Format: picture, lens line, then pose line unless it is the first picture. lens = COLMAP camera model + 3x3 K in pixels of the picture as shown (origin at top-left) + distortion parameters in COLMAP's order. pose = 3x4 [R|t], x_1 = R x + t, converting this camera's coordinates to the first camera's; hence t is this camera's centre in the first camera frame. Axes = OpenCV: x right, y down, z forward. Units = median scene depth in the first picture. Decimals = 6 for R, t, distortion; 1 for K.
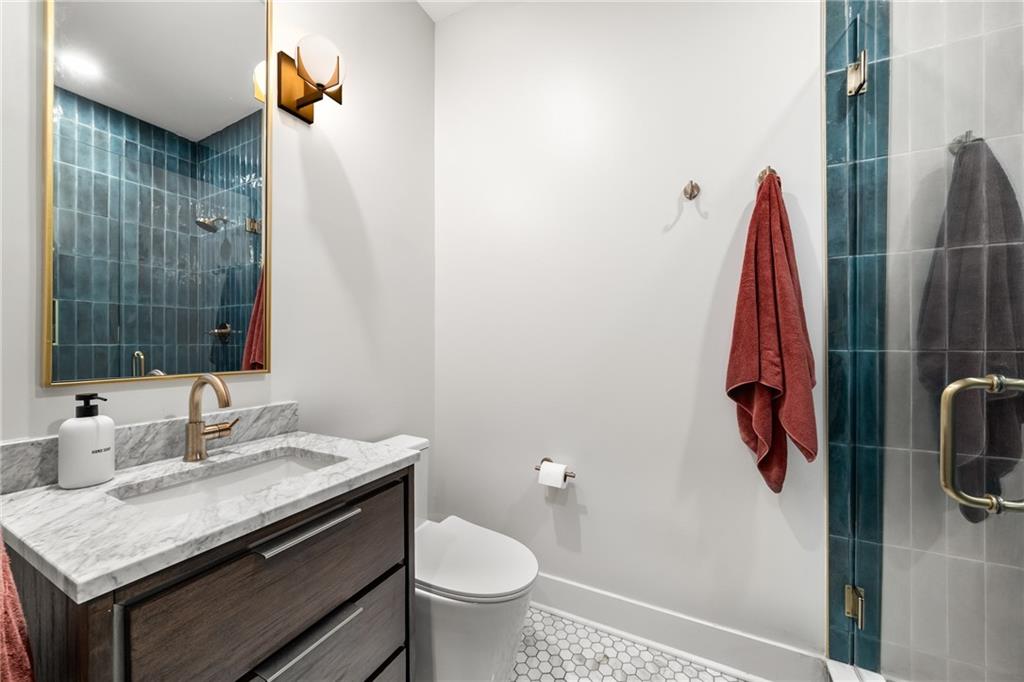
lens RADIAL K [[372.4, 0, 512.6], [0, 372.4, 343.1], [0, 0, 1]] dist [-0.003370, 0.000361]
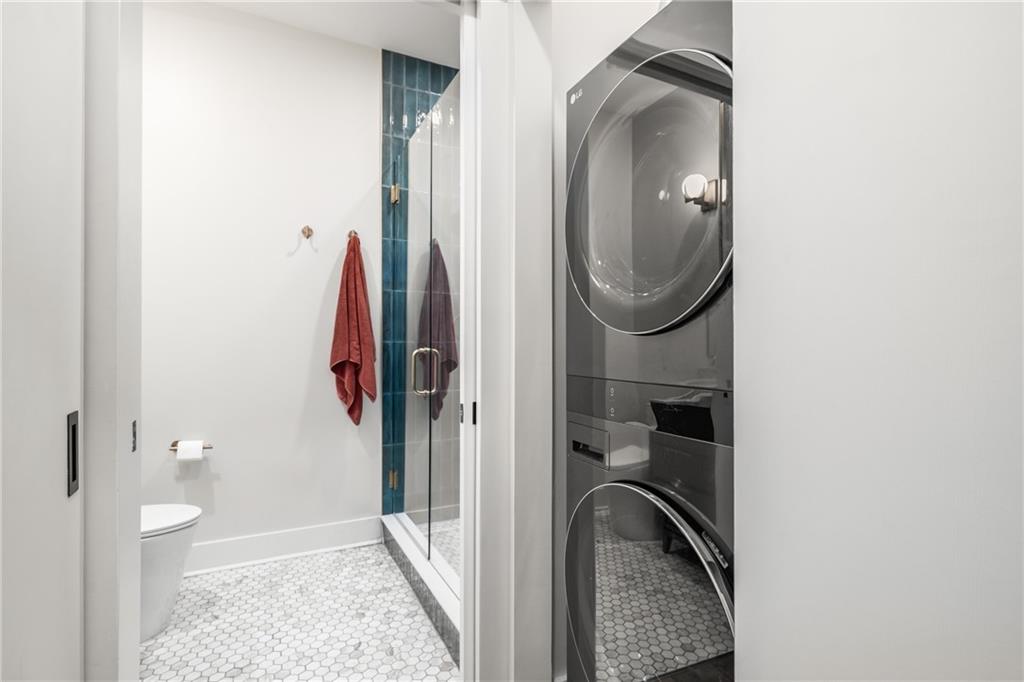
lens RADIAL K [[503.3, 0, 516.7], [0, 503.3, 343.9], [0, 0, 1]] dist [0.002279, -0.000206]
pose [[0.595030, 0.007179, 0.803671, -0.717197], [-0.000424, 0.999963, -0.008618, 0.051471], [-0.803703, 0.004787, 0.595011, -0.968219]]
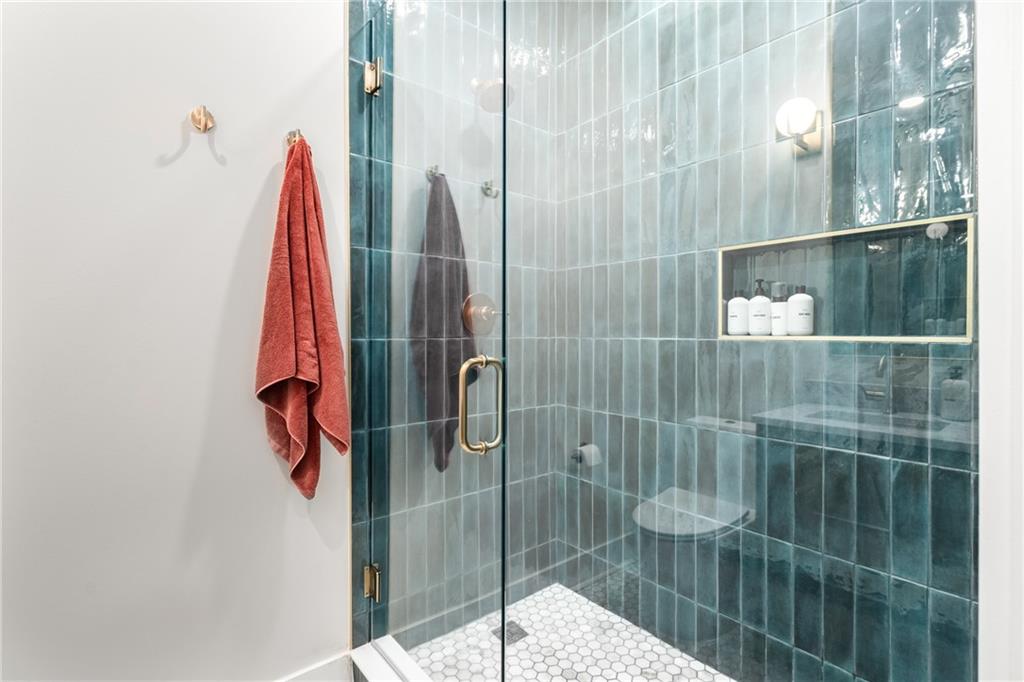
lens RADIAL K [[484.9, 0, 511.6], [0, 484.9, 335.8], [0, 0, 1]] dist [0.006124, -0.000041]
pose [[0.403402, -0.003715, 0.915015, -0.166725], [-0.001326, 0.999988, 0.004645, 0.002952], [-0.915022, -0.003087, 0.403393, 0.086461]]
